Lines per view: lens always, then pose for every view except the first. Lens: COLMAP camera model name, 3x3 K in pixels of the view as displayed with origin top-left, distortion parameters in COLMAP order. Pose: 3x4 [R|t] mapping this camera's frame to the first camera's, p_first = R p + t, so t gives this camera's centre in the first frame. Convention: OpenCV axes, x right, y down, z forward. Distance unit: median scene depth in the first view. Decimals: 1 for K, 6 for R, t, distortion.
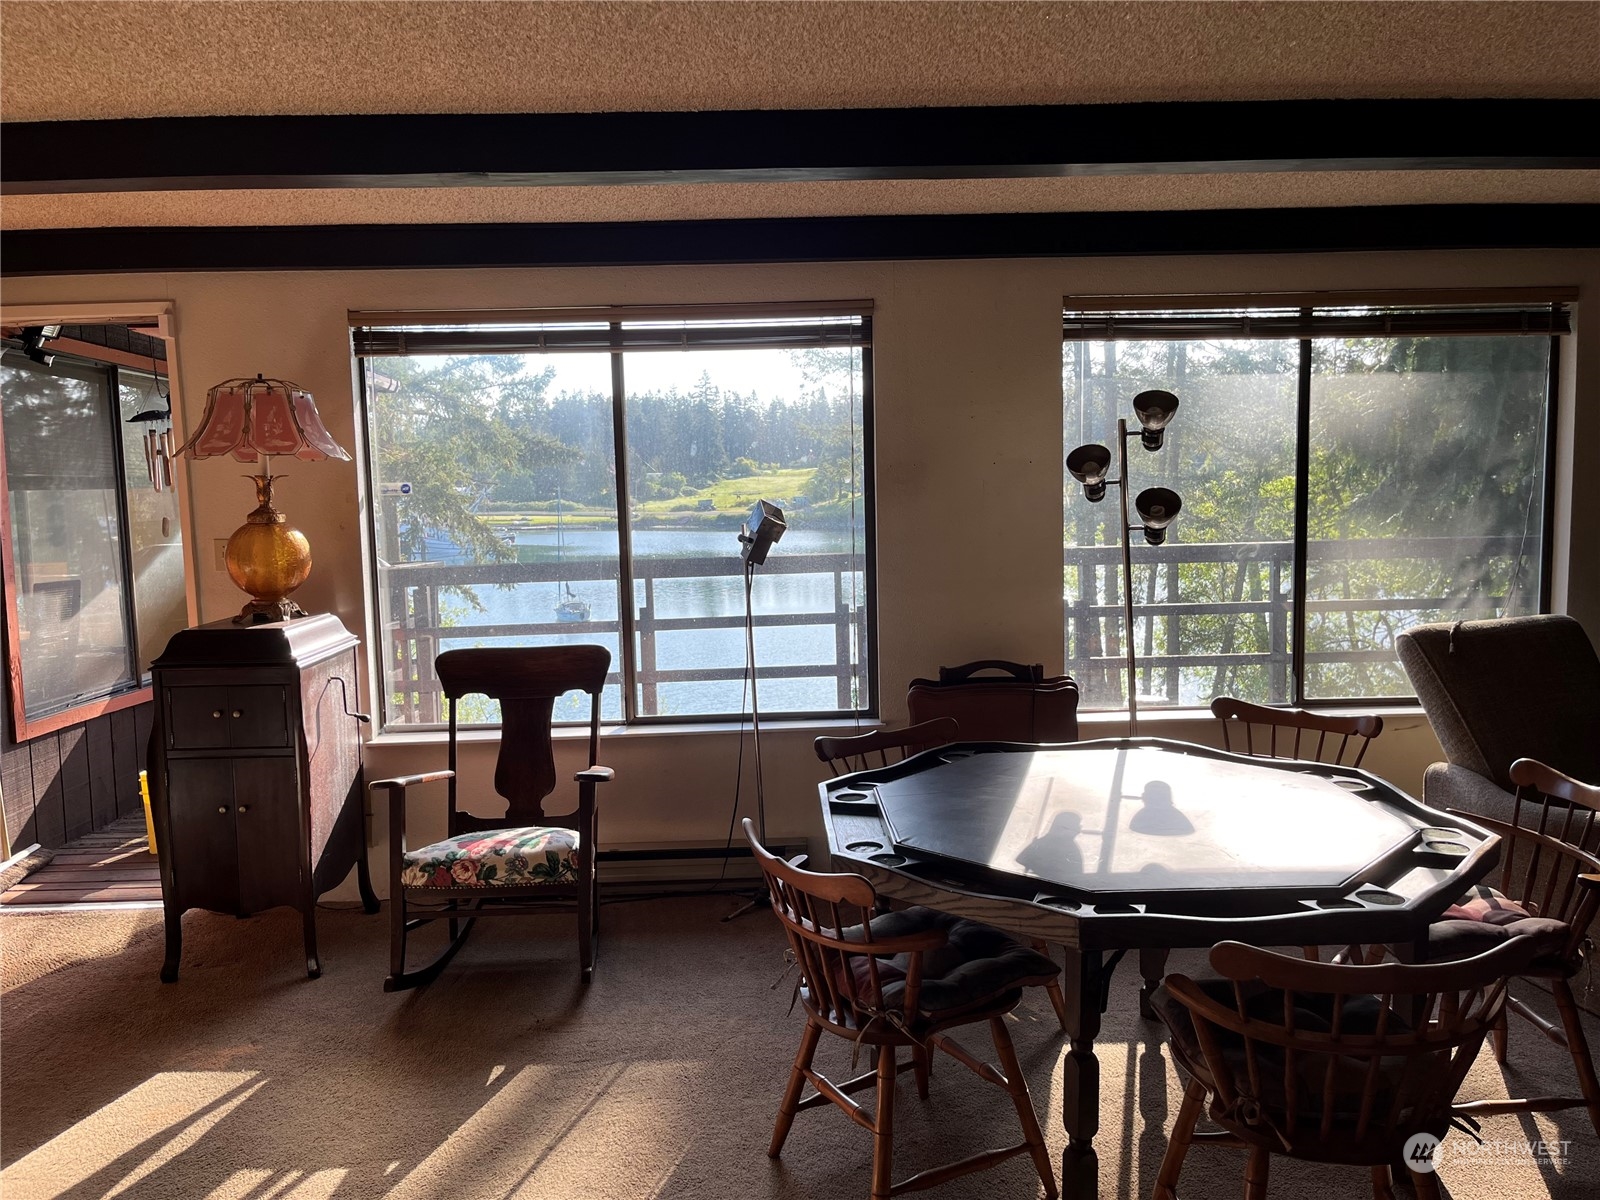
lens RADIAL K [[1166.3, 0, 801.5], [0, 1166.3, 603.7], [0, 0, 1]] dist [0.055470, -0.074843]
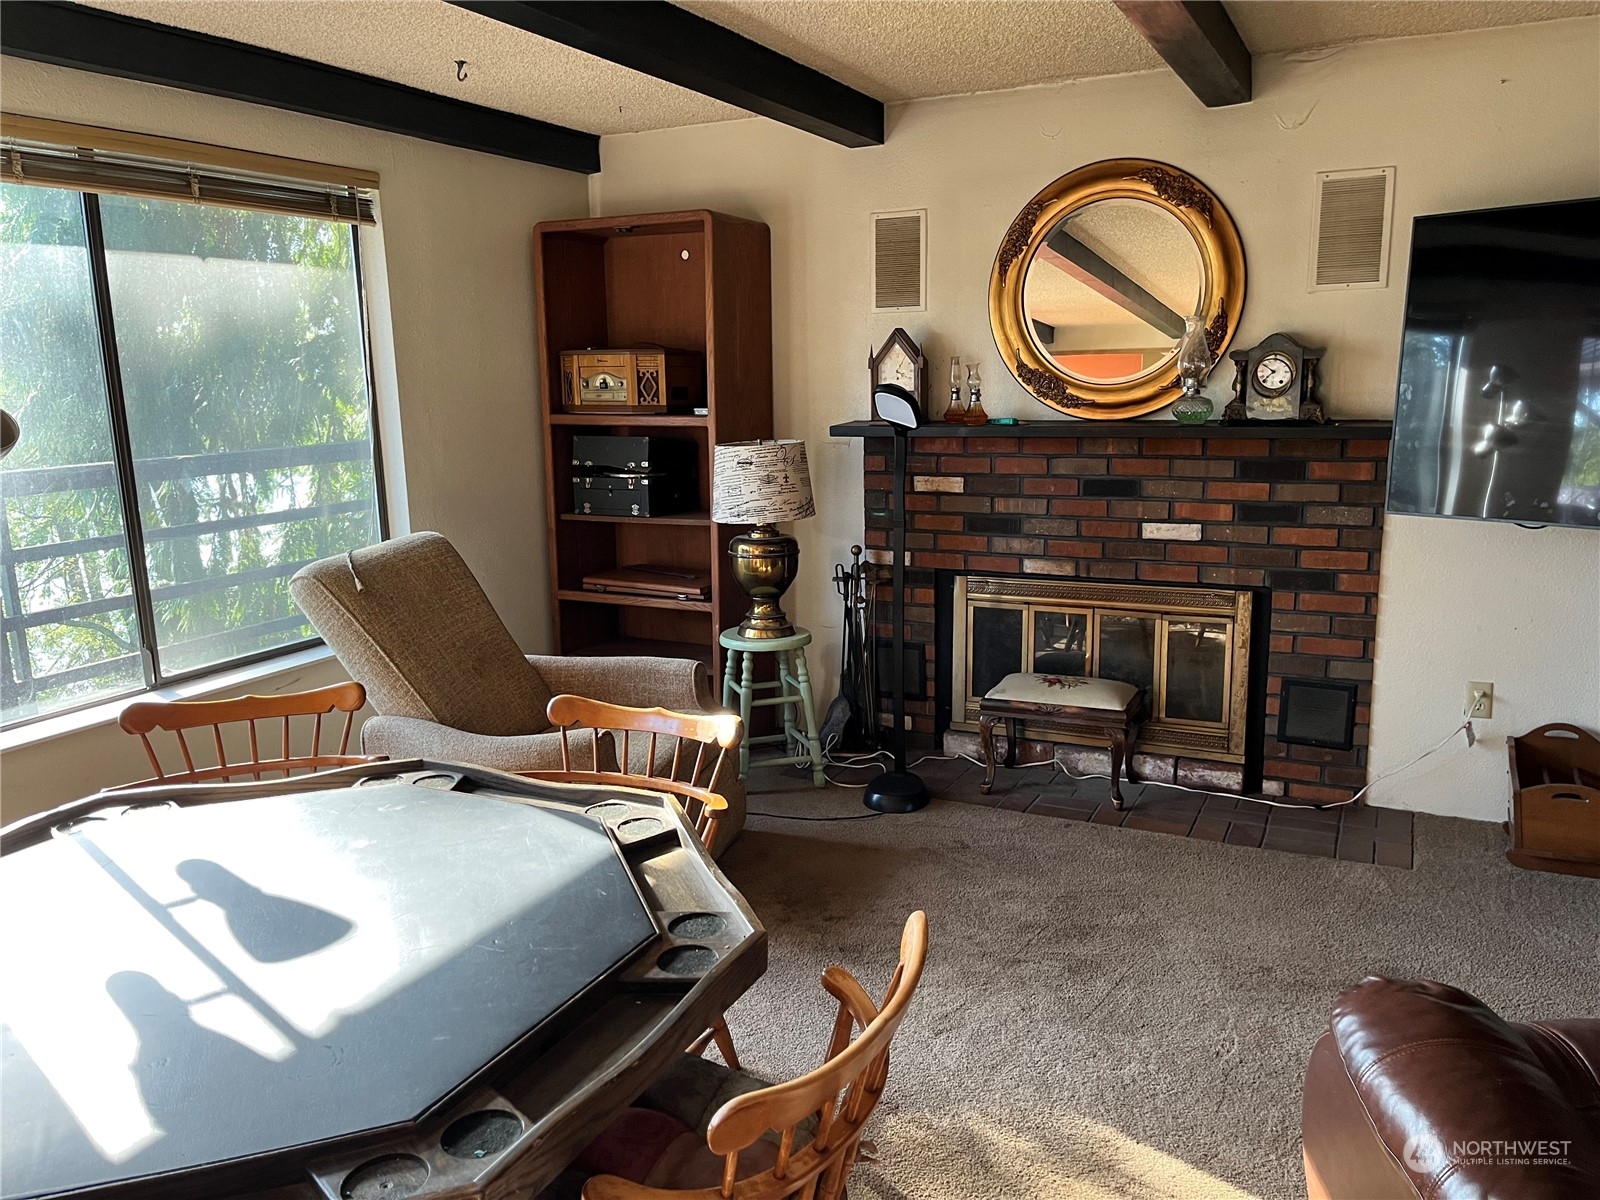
lens RADIAL K [[1203.2, 0, 800.0], [0, 1203.2, 600.0], [0, 0, 1]] dist [0.076722, -0.085984]
pose [[0.470557, -0.155914, 0.868485, -0.080244], [0.107130, 0.987079, 0.119160, -0.026631], [-0.875842, 0.036969, 0.481180, 0.369353]]
